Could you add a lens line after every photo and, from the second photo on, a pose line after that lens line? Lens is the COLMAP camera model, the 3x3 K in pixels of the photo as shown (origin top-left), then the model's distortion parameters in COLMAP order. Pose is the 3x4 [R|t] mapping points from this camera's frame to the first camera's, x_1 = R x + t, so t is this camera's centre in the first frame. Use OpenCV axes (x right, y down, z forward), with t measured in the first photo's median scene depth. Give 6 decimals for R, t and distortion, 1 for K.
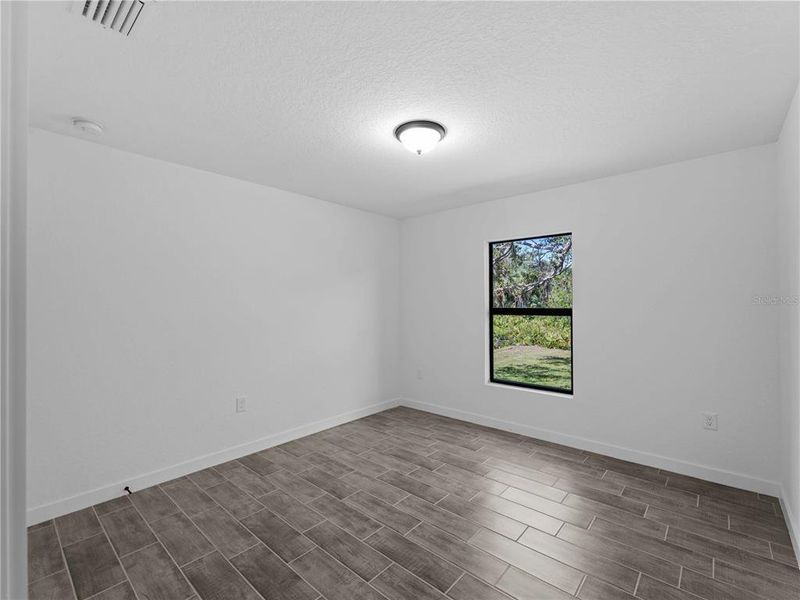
lens RADIAL K [[357.2, 0, 399.2], [0, 357.2, 297.6], [0, 0, 1]] dist [-0.005380, -0.000187]
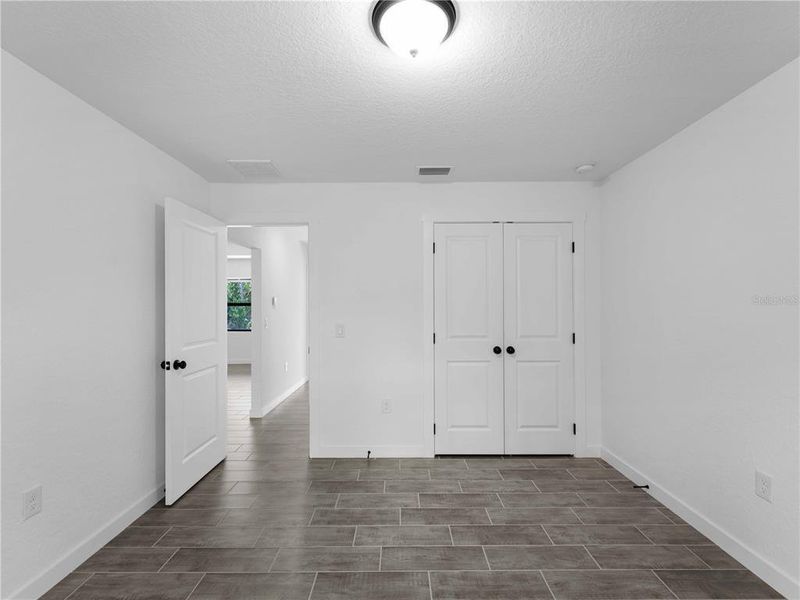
lens RADIAL K [[357.2, 0, 400.0], [0, 357.2, 302.1], [0, 0, 1]] dist [-0.005380, -0.000187]
pose [[-0.746026, 0.003772, -0.665907, 0.508973], [0.017342, 0.999755, -0.013765, 0.016621], [0.665691, -0.021817, -0.745908, 1.535016]]
